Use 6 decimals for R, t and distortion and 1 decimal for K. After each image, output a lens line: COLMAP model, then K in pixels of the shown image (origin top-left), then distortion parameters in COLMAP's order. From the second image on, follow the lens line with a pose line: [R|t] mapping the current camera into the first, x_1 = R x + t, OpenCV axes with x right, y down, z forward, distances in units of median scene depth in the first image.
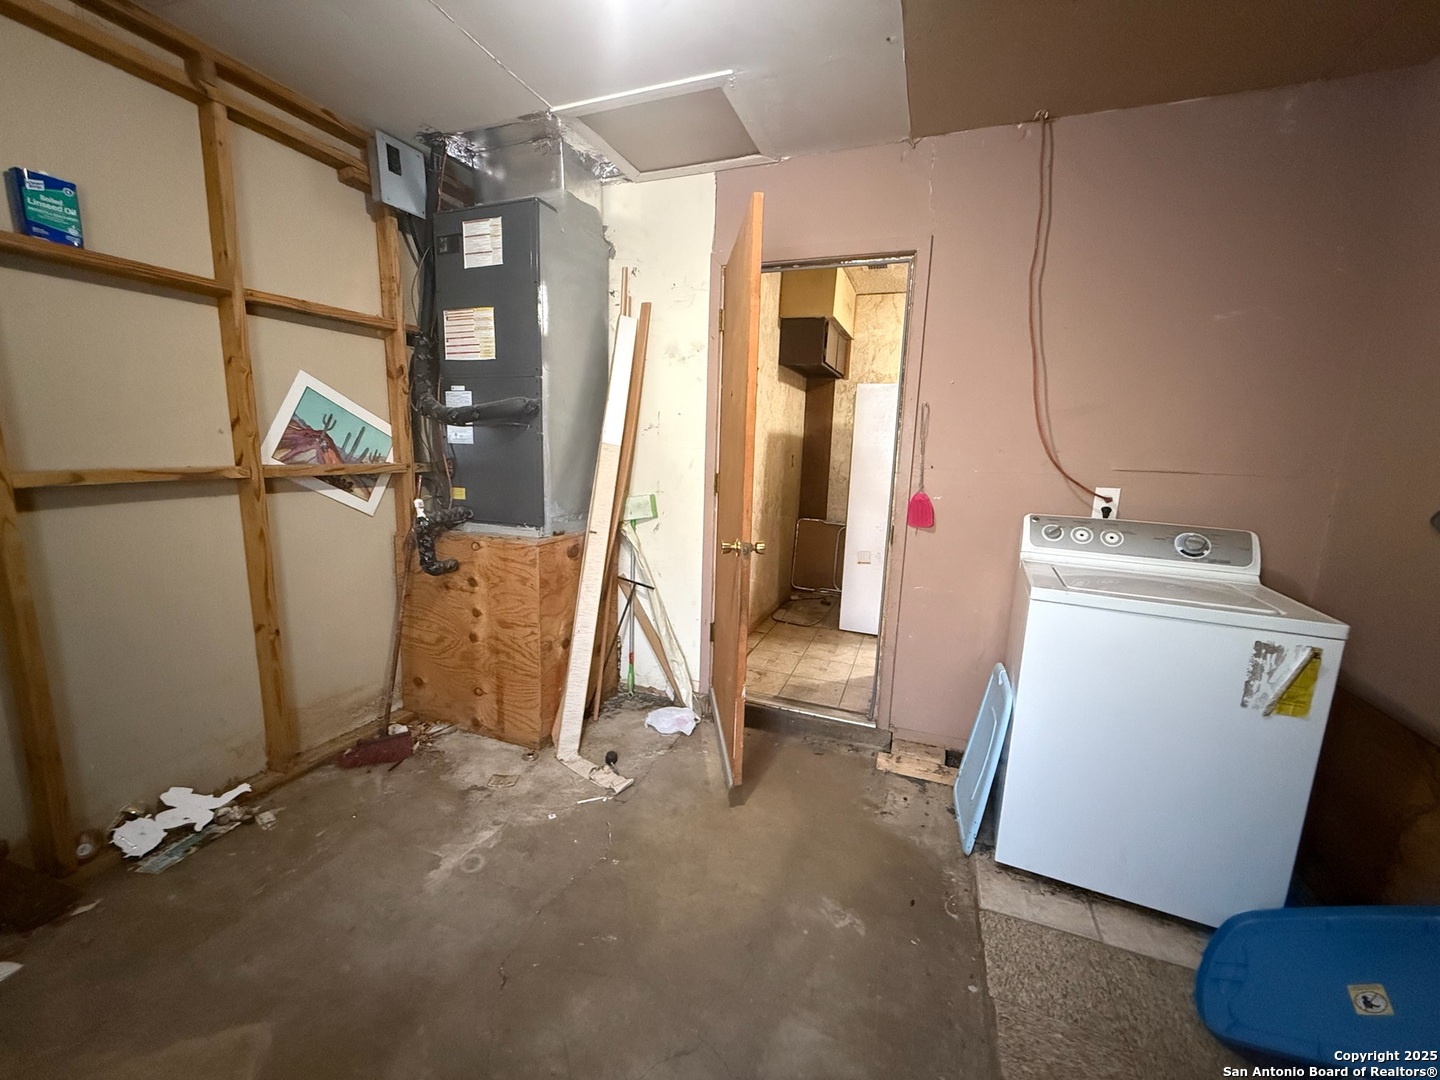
lens RADIAL K [[572.9, 0, 716.4], [0, 572.9, 541.2], [0, 0, 1]] dist [-0.000907, -0.000149]
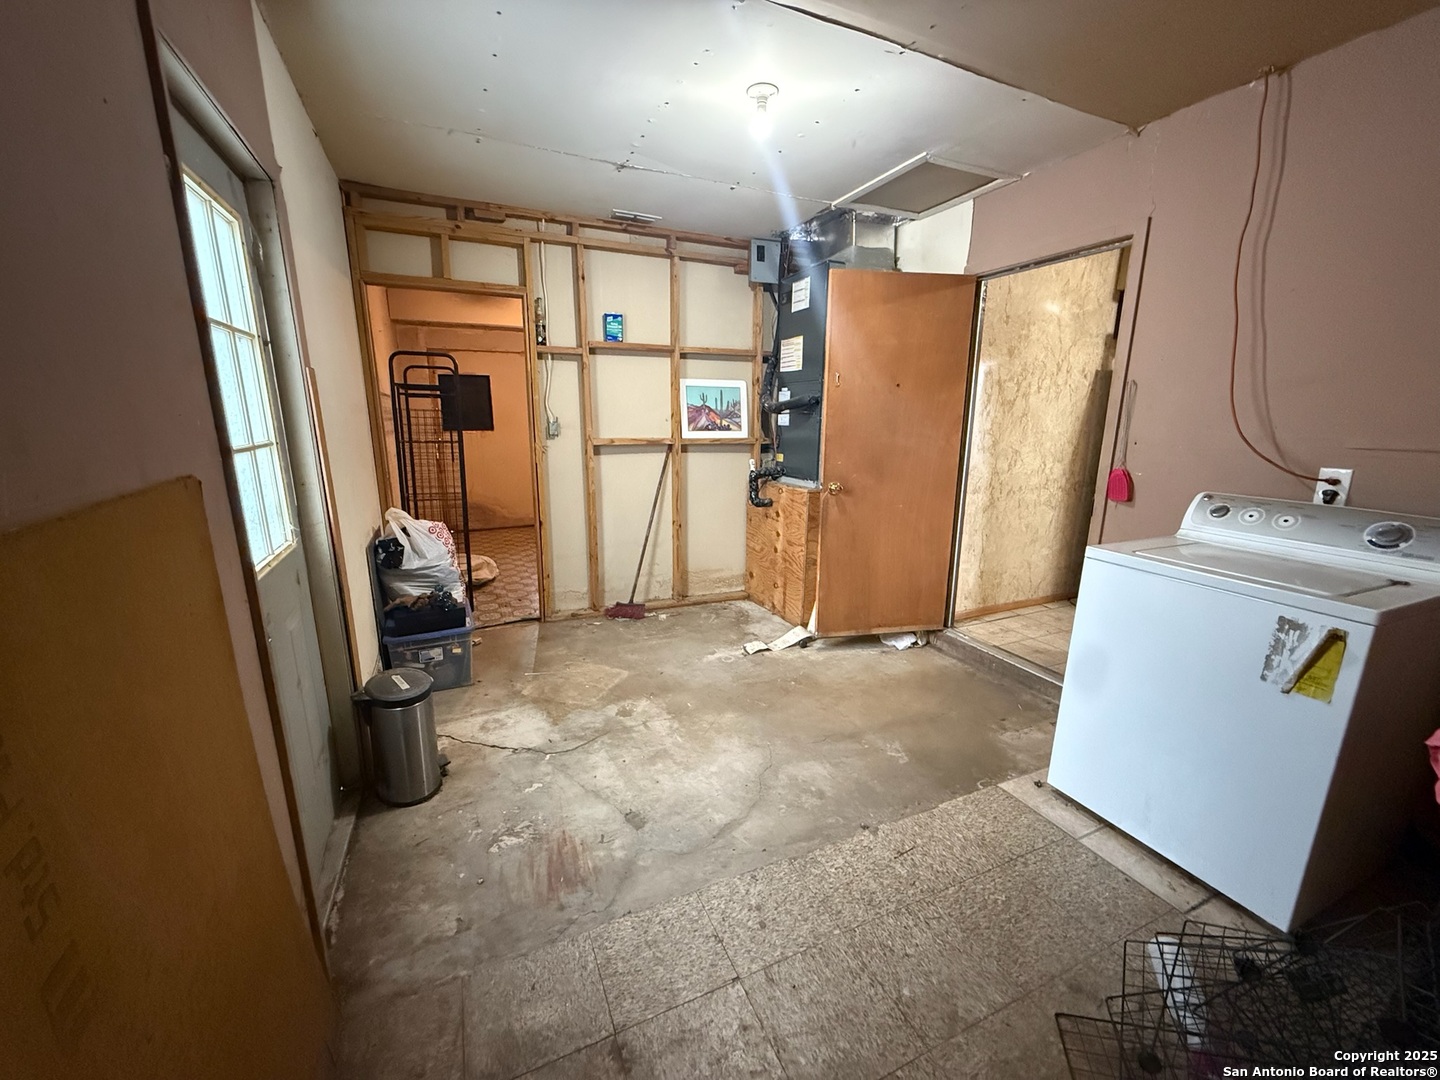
lens RADIAL K [[572.9, 0, 714.5], [0, 572.9, 541.2], [0, 0, 1]] dist [-0.000907, -0.000149]
pose [[0.710017, 0.129909, -0.692098, 0.587945], [-0.107927, 0.991299, 0.075349, 0.049361], [0.695865, 0.021197, 0.717860, -0.262745]]
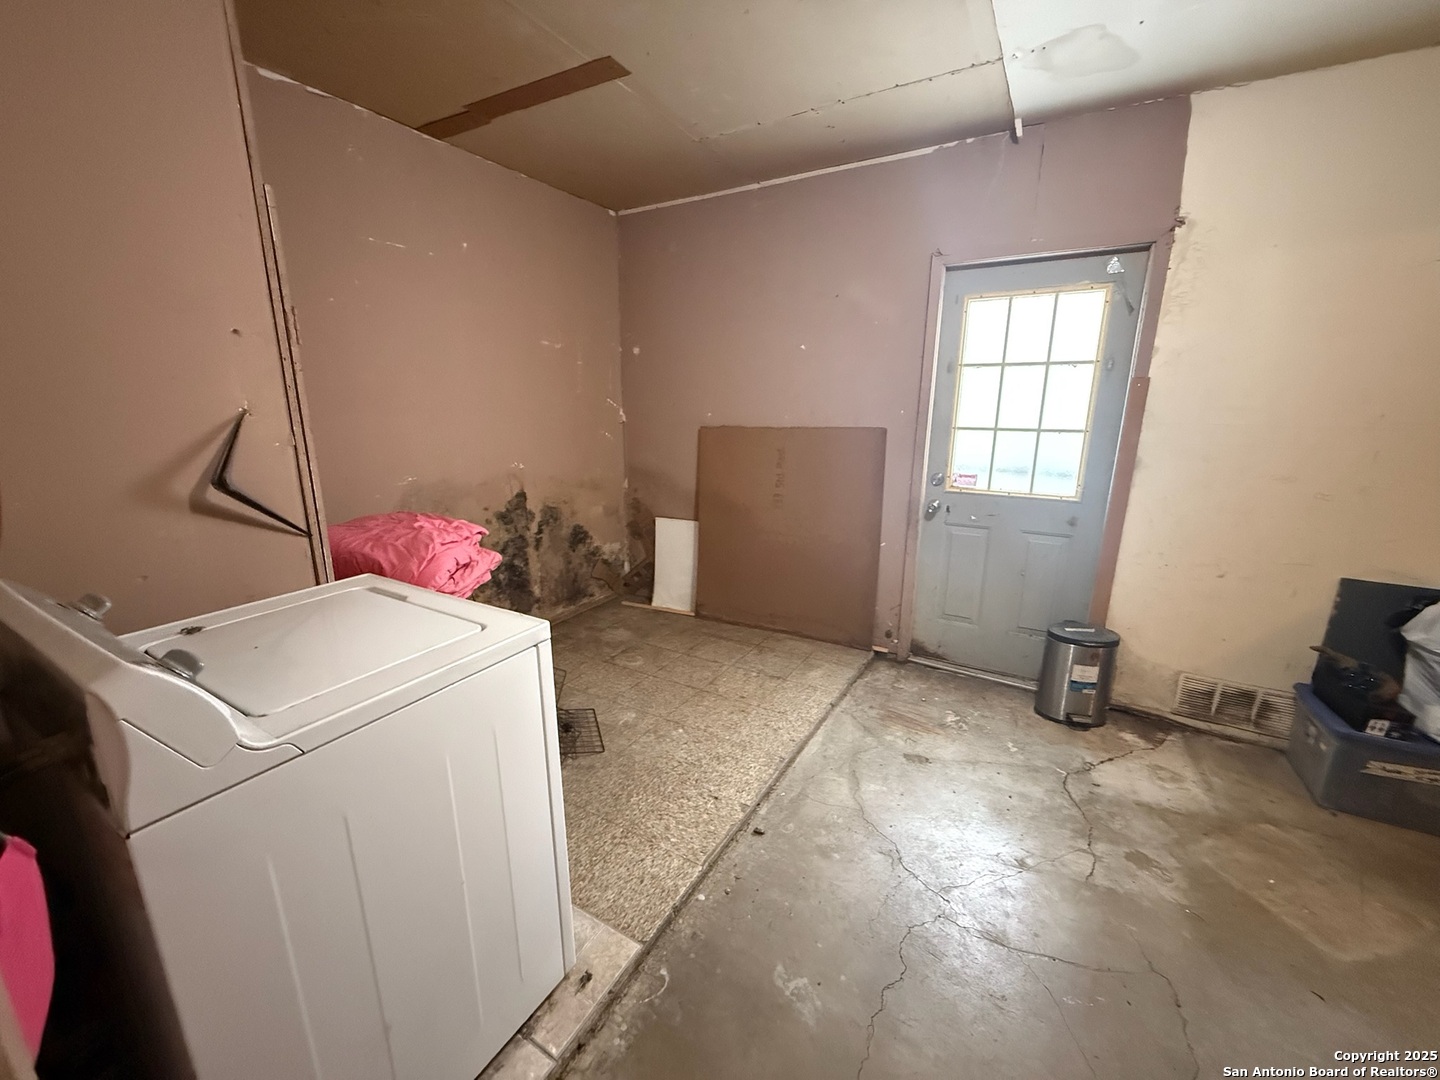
lens RADIAL K [[572.9, 0, 716.5], [0, 572.9, 541.0], [0, 0, 1]] dist [-0.000907, -0.000149]
pose [[-0.984448, -0.079267, 0.156778, 0.183353], [-0.009026, 0.914061, 0.405476, -0.210489], [-0.175446, 0.397755, -0.900561, 1.086817]]
